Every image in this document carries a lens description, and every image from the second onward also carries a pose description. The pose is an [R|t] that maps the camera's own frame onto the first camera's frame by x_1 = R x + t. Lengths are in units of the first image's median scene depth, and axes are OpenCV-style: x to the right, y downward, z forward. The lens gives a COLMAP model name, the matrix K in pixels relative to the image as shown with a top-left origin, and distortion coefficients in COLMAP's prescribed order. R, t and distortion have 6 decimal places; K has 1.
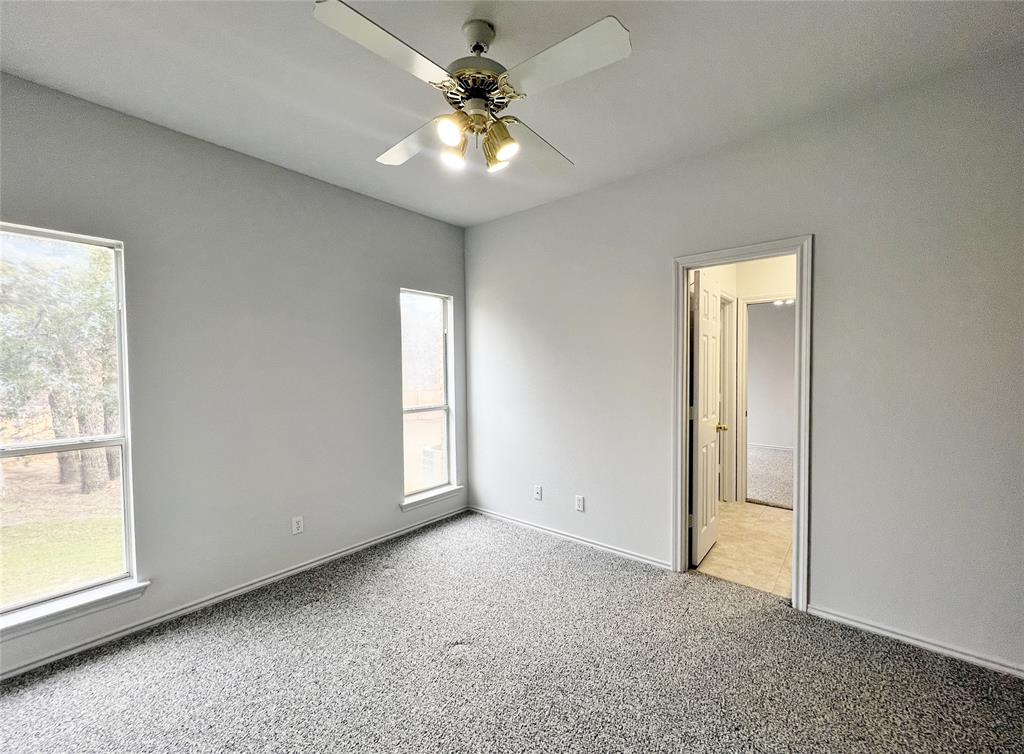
lens RADIAL K [[430.0, 0, 512.0], [0, 430.0, 377.0], [0, 0, 1]] dist [-0.000610, -0.000128]
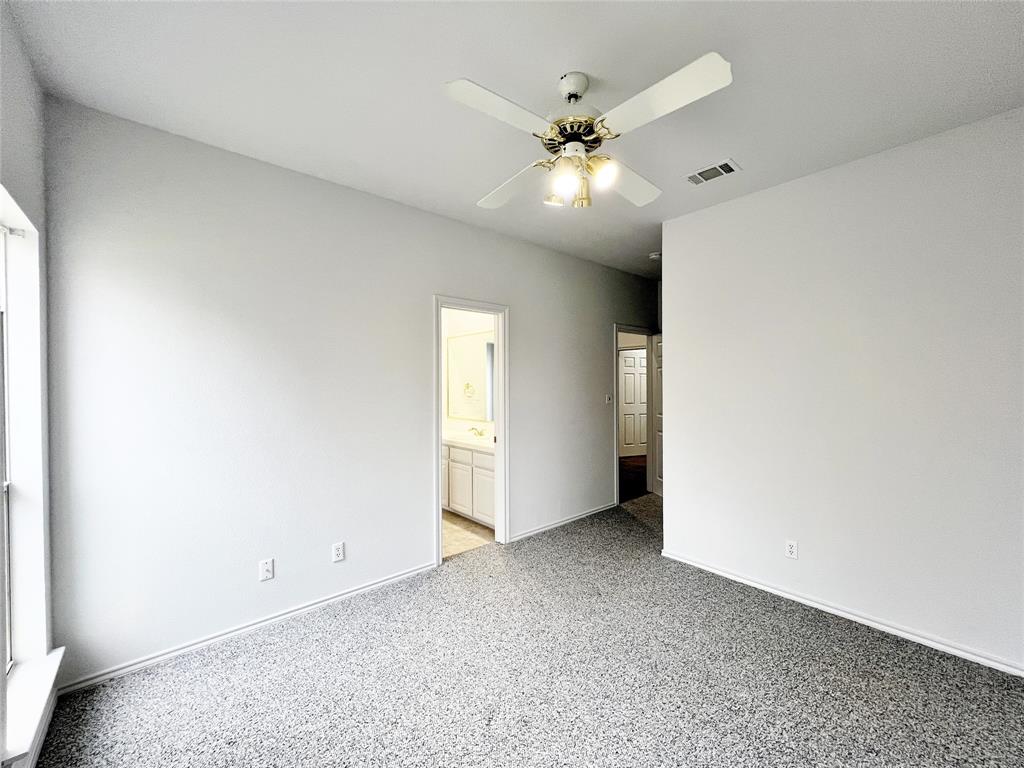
lens RADIAL K [[413.9, 0, 517.4], [0, 413.9, 382.6], [0, 0, 1]] dist [0.001317, -0.000205]
pose [[0.140121, 0.013048, 0.990048, -0.720864], [0.038774, 0.999074, -0.018654, -0.007773], [-0.989375, 0.041002, 0.139485, 0.643622]]
